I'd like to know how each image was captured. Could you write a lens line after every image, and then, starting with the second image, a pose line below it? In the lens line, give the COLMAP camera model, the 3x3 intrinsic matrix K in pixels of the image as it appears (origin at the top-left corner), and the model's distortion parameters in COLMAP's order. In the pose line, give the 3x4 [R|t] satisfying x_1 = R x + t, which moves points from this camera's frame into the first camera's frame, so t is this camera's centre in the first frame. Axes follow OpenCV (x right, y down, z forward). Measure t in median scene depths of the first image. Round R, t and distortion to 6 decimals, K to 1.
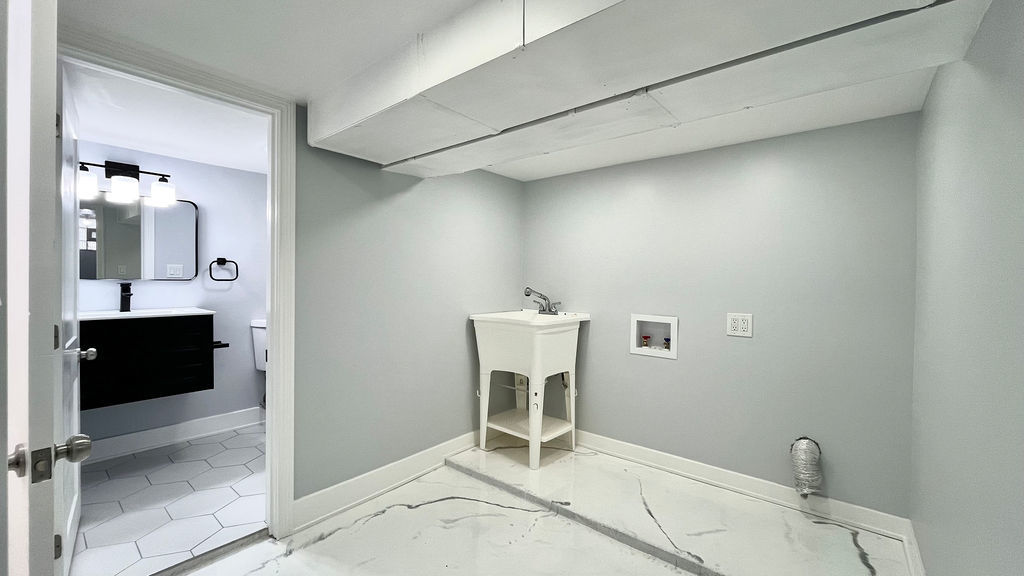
lens RADIAL K [[416.1, 0, 513.1], [0, 416.1, 285.0], [0, 0, 1]] dist [-0.009615, -0.000266]
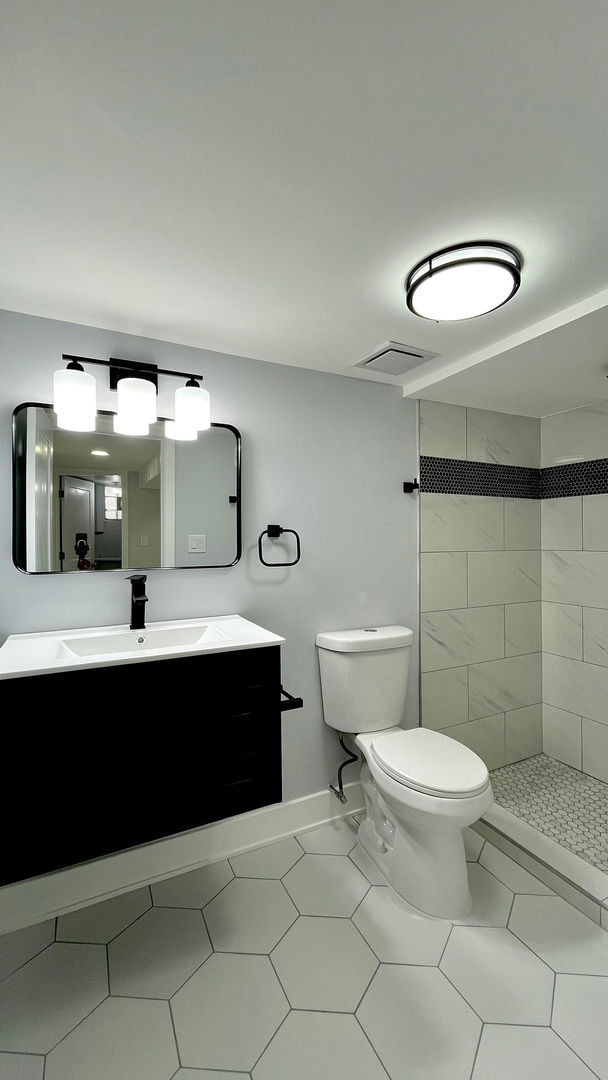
lens RADIAL K [[438.8, 0, 302.4], [0, 438.8, 539.1], [0, 0, 1]] dist [-0.009615, -0.000266]
pose [[0.912723, -0.012914, -0.408375, -0.445373], [0.006284, 0.999826, -0.017572, -0.037267], [0.408530, 0.013472, 0.912645, 0.493638]]
